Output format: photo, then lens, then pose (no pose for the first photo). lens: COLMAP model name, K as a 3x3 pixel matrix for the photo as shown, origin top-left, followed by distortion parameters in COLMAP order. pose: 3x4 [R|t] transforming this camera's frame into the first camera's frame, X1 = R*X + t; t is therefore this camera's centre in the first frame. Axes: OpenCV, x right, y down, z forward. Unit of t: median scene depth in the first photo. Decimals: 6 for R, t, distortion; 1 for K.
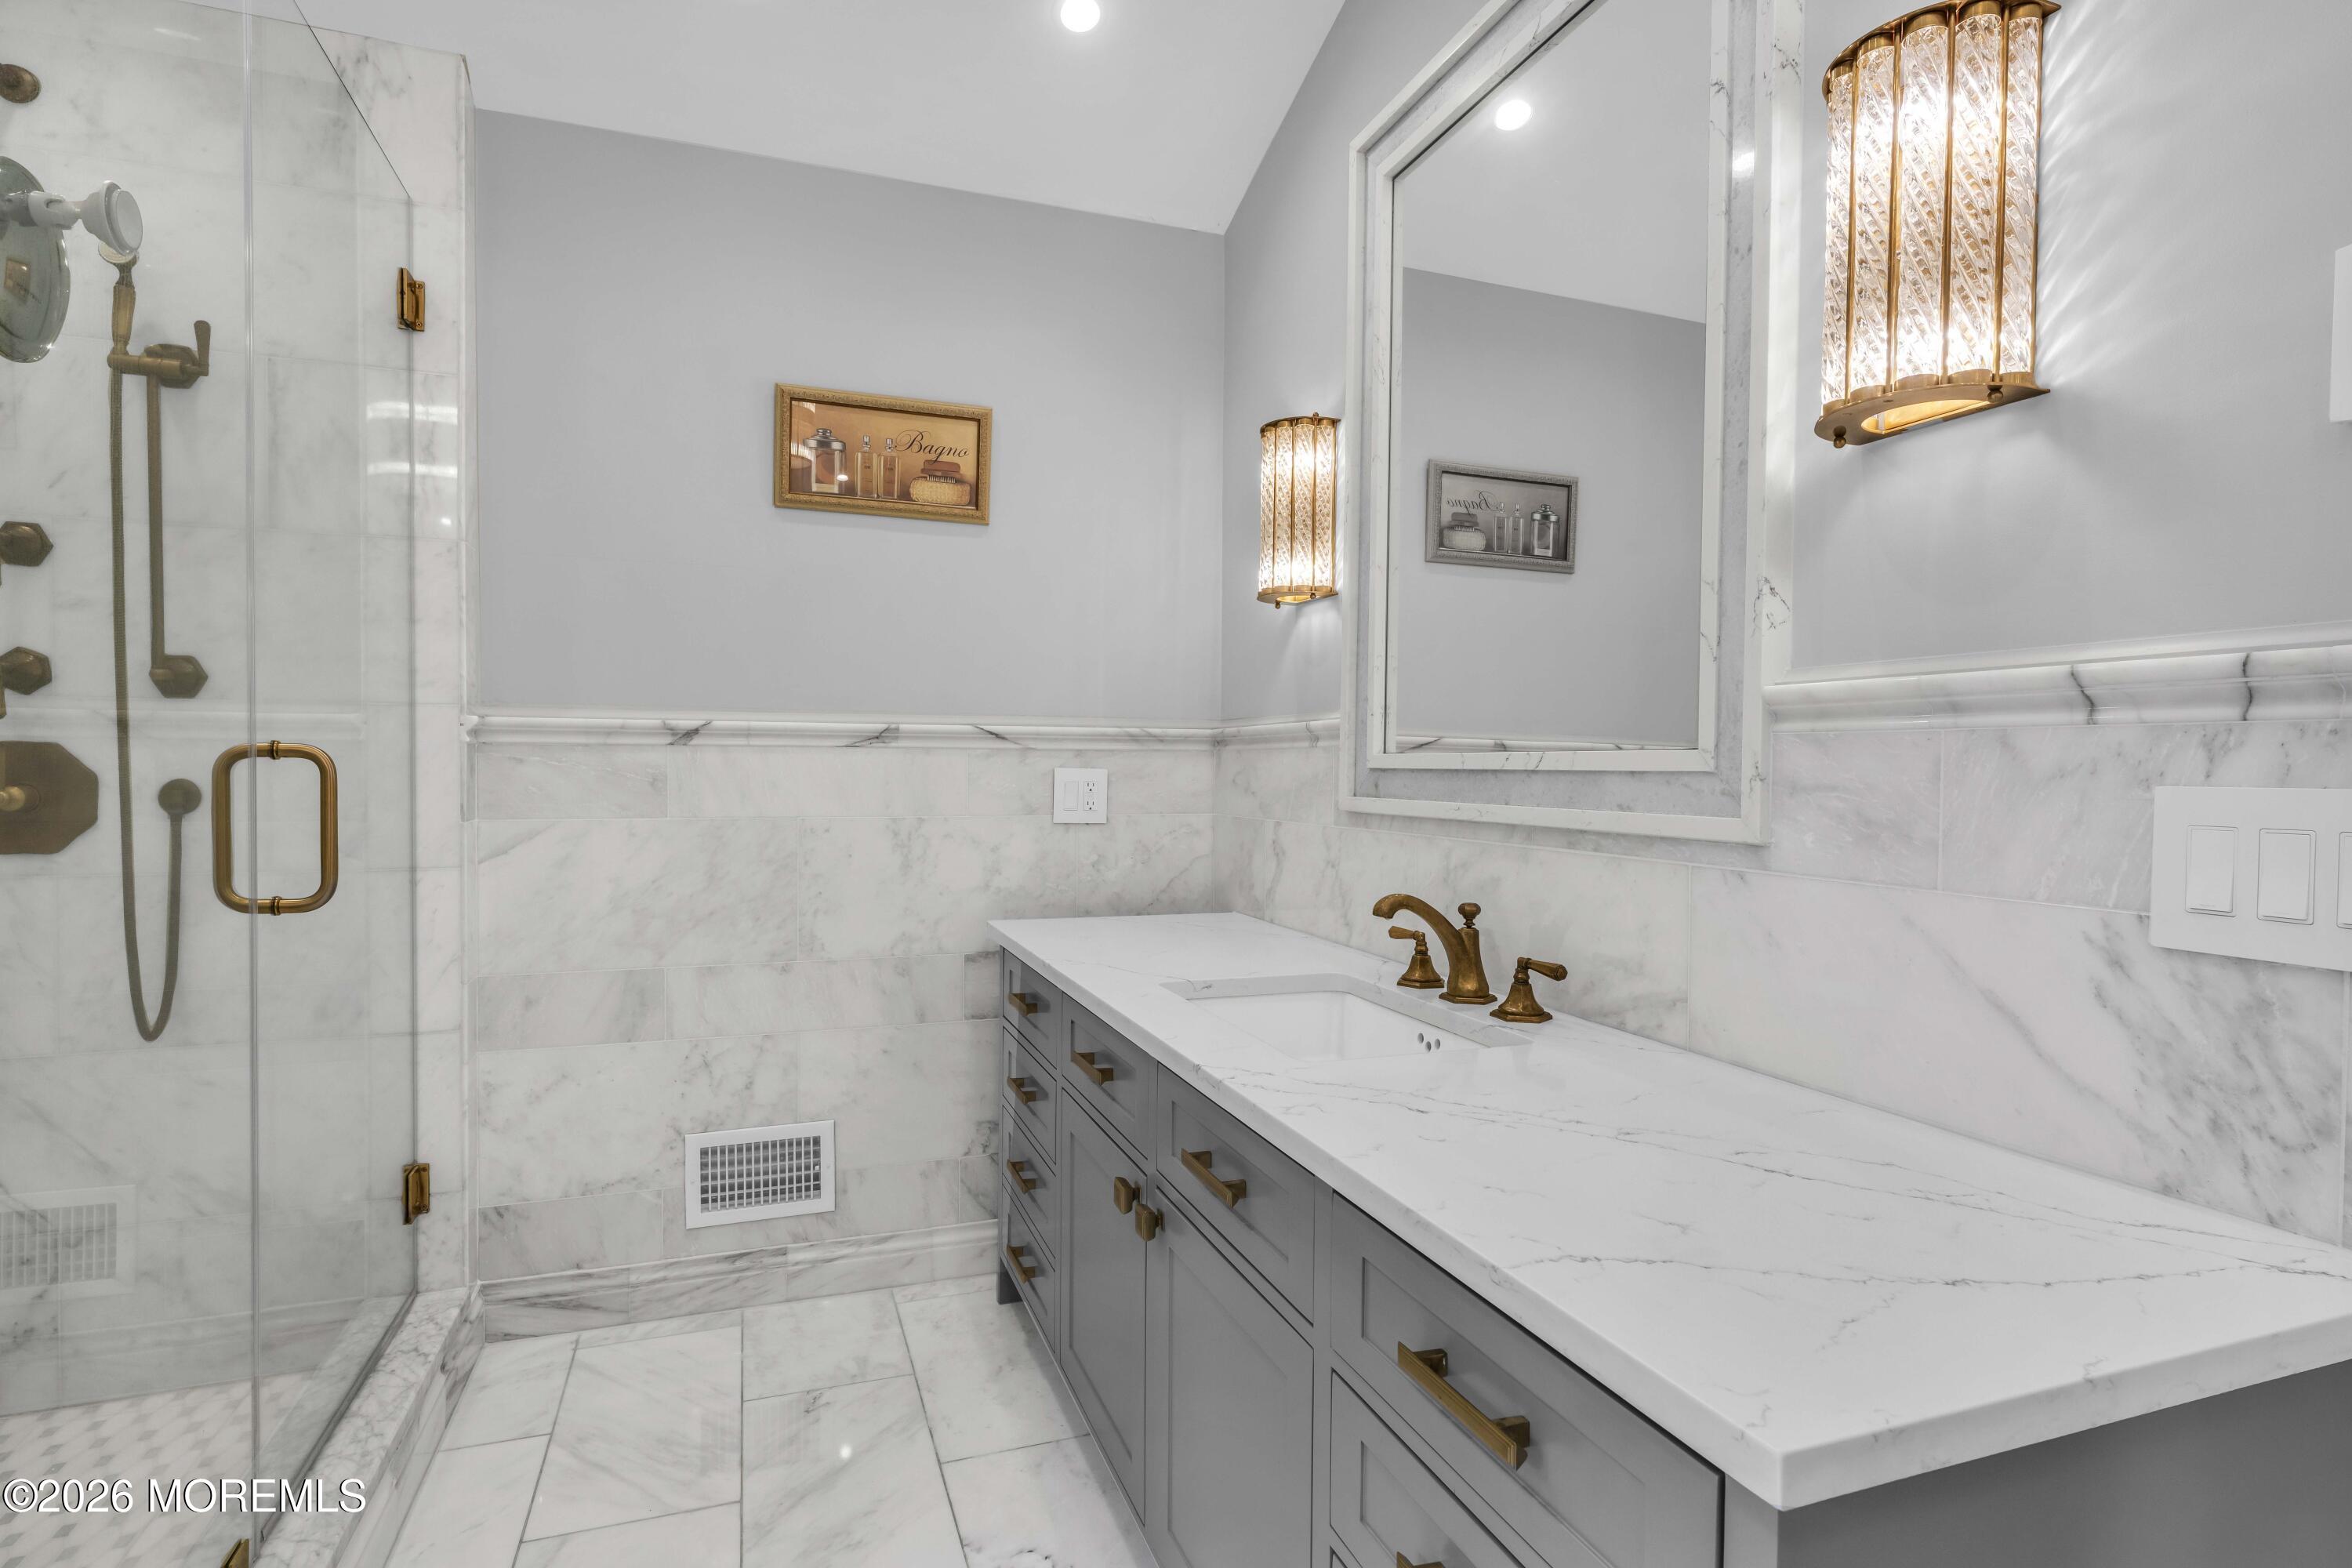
lens RADIAL K [[1203.6, 0, 1165.6], [0, 1203.6, 783.2], [0, 0, 1]] dist [0.000038, -0.000639]
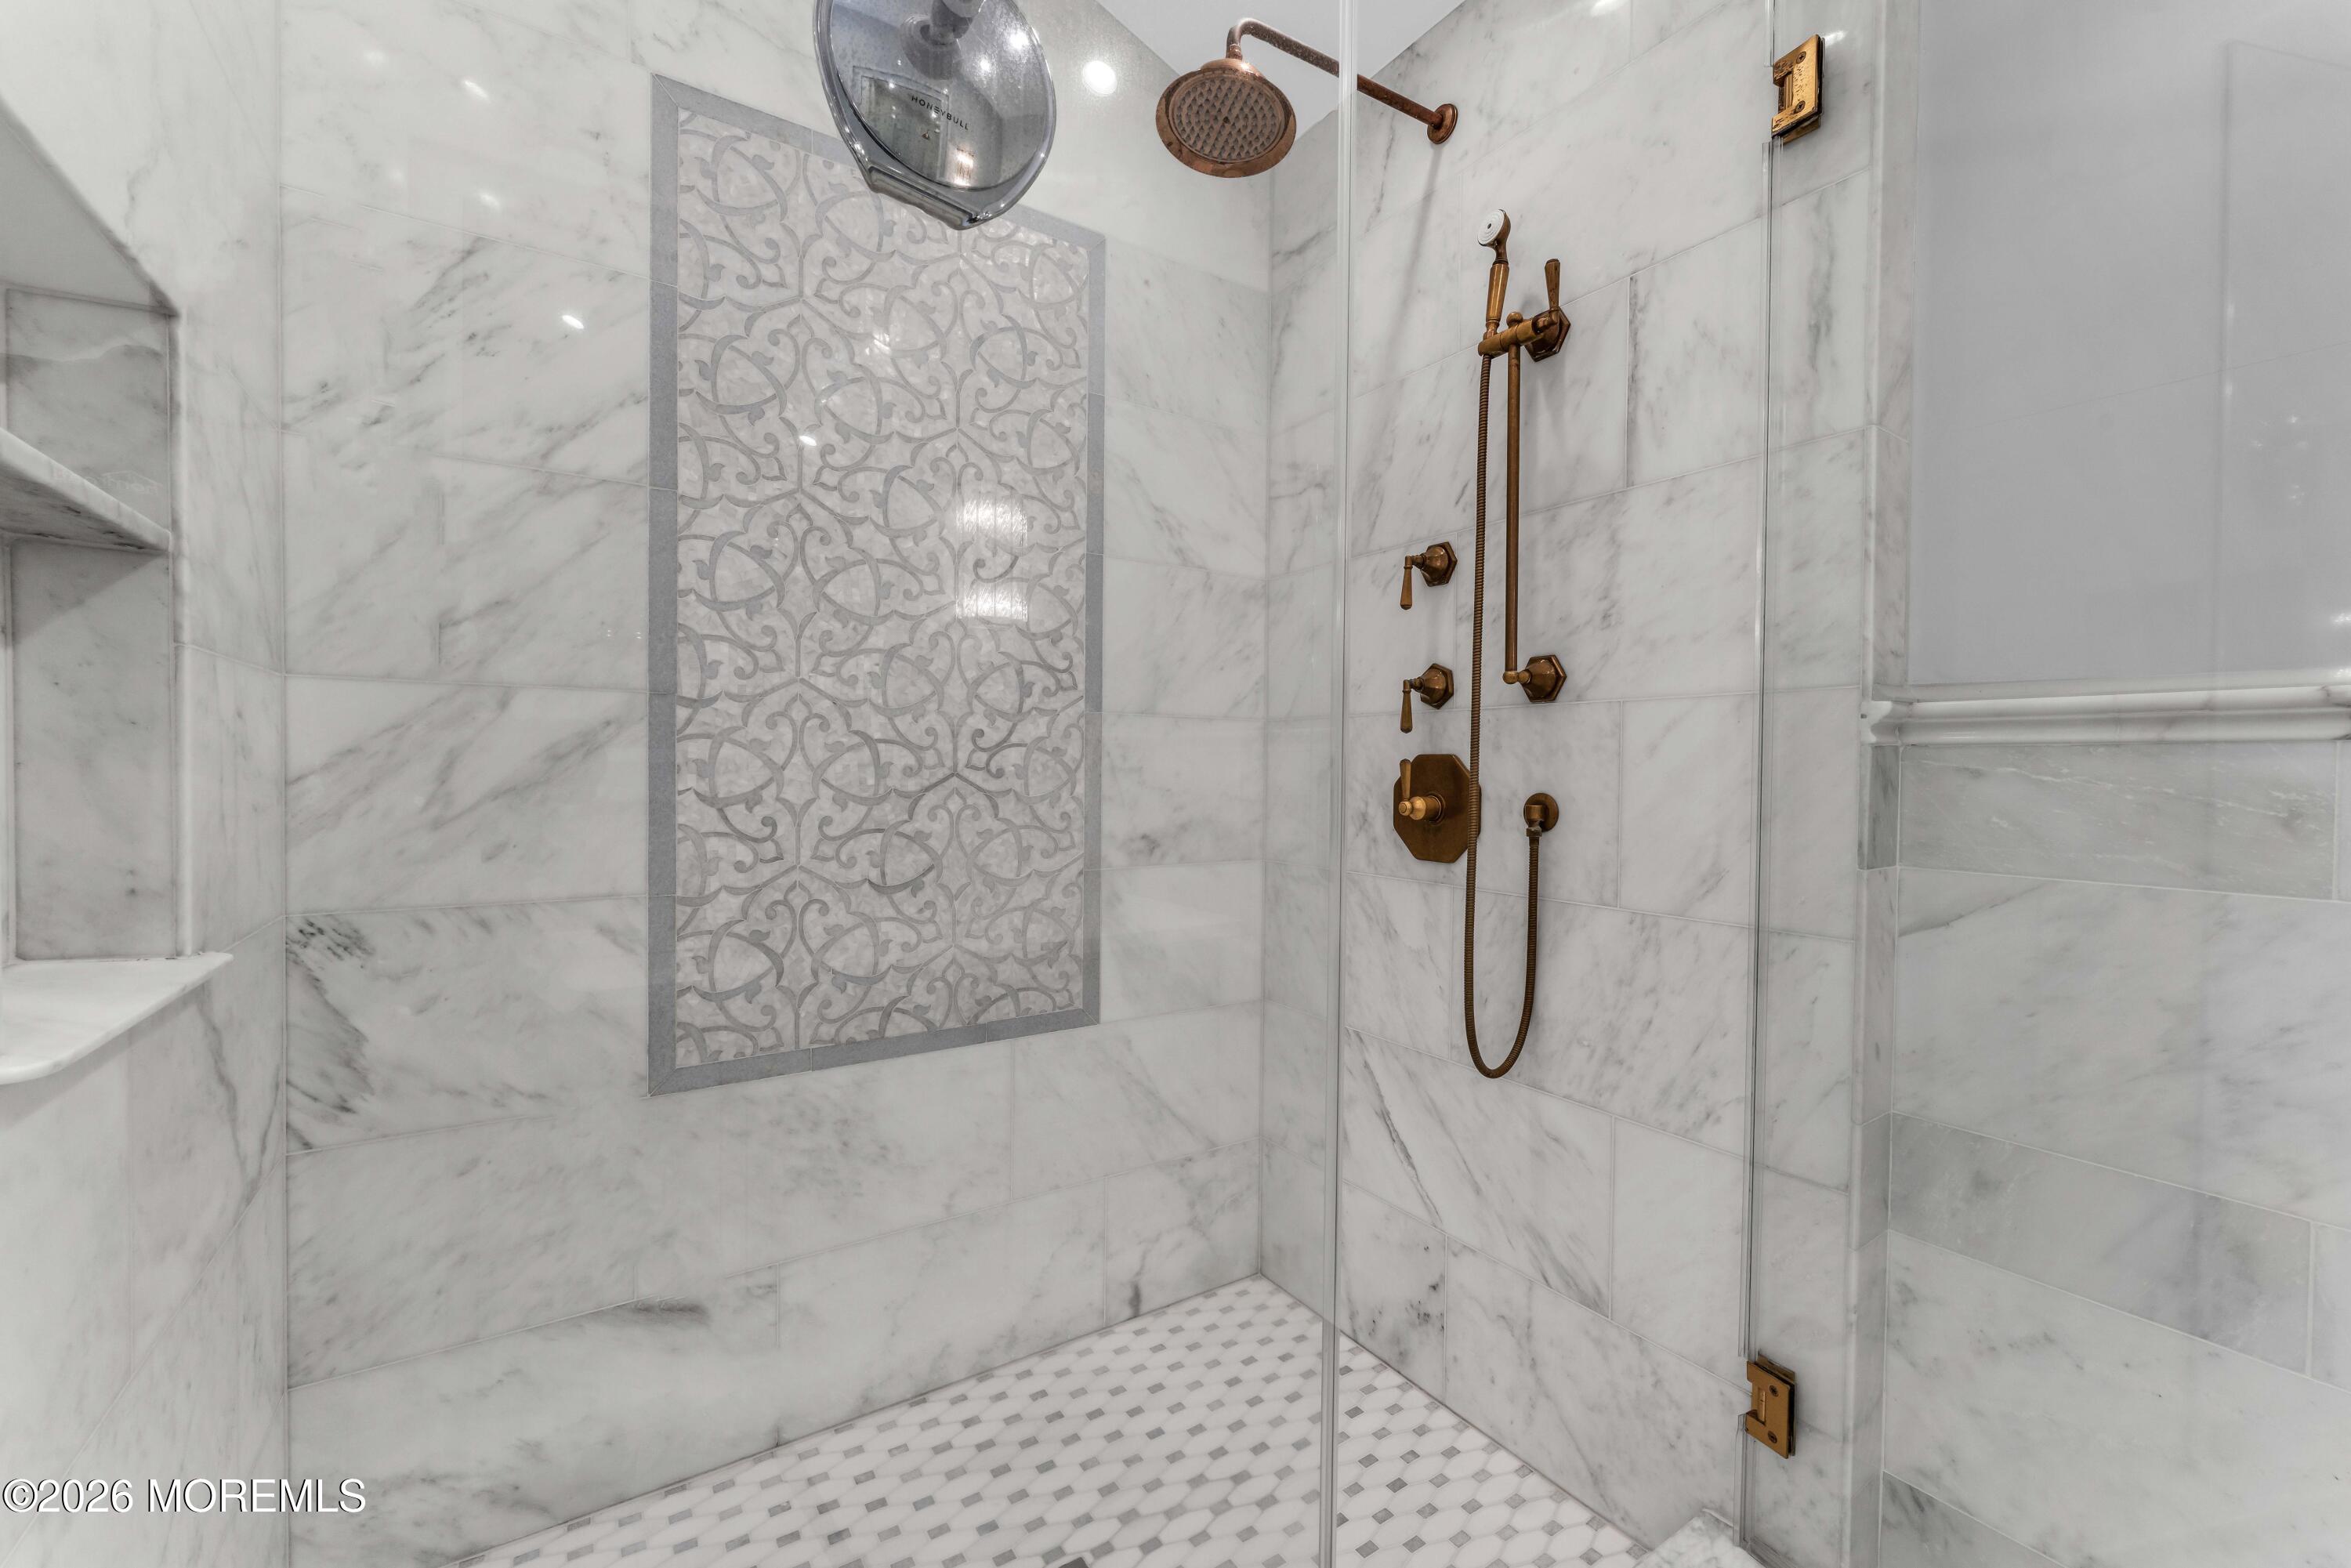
lens RADIAL K [[938.8, 0, 1176.6], [0, 938.8, 787.8], [0, 0, 1]] dist [-0.000078, -0.000984]
pose [[0.242170, 0.015369, -0.970112, -0.190611], [-0.023047, 0.999684, 0.010084, -0.007646], [0.969960, 0.019916, 0.242448, 0.528360]]
